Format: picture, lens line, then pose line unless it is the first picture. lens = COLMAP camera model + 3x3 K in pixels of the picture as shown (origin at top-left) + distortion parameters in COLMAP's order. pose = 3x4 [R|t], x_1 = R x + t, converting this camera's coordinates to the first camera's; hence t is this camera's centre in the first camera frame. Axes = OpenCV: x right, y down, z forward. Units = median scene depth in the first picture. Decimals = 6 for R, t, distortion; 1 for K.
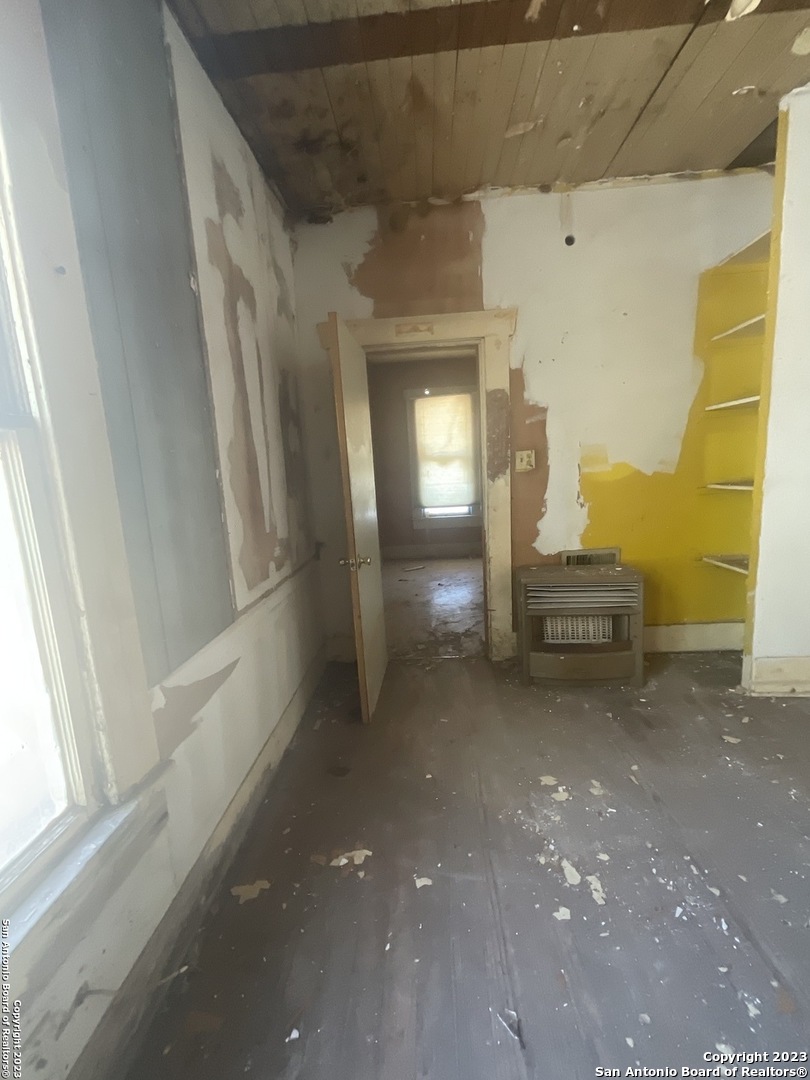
lens RADIAL K [[433.7, 0, 405.0], [0, 433.7, 539.9], [0, 0, 1]] dist [0.001025, -0.001451]
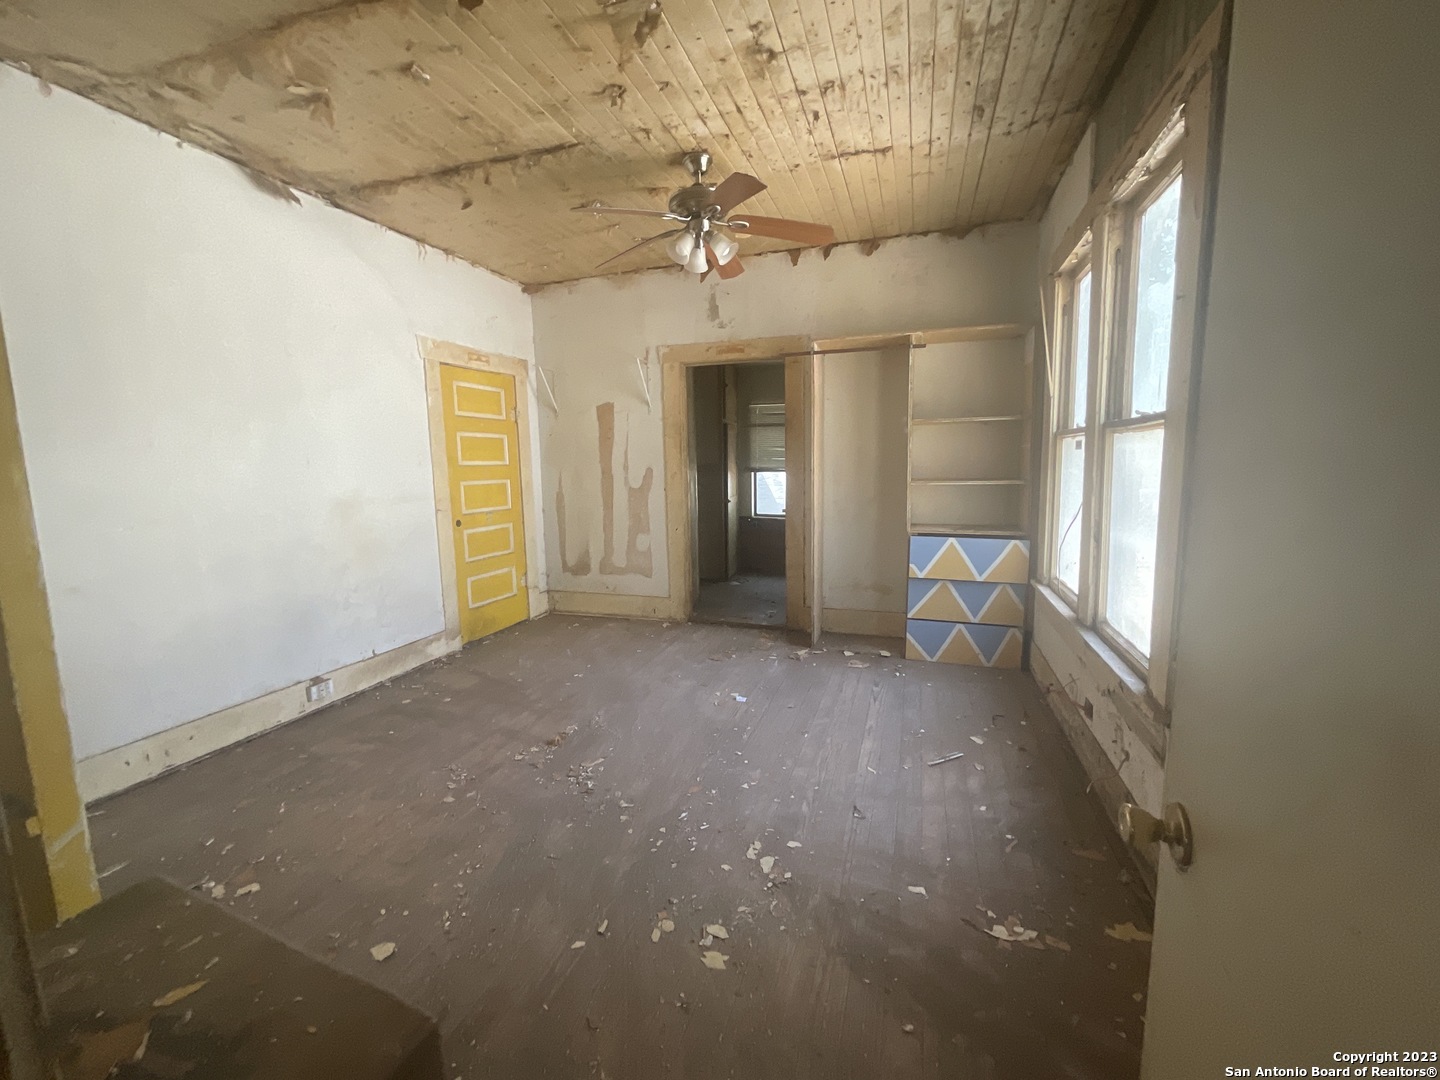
lens RADIAL K [[578.3, 0, 721.7], [0, 578.3, 536.2], [0, 0, 1]] dist [0.001025, -0.001451]
pose [[-0.960289, 0.043855, 0.275539, 0.042246], [0.118288, 0.958415, 0.259707, -0.201567], [-0.252692, 0.281987, -0.925543, 1.206730]]
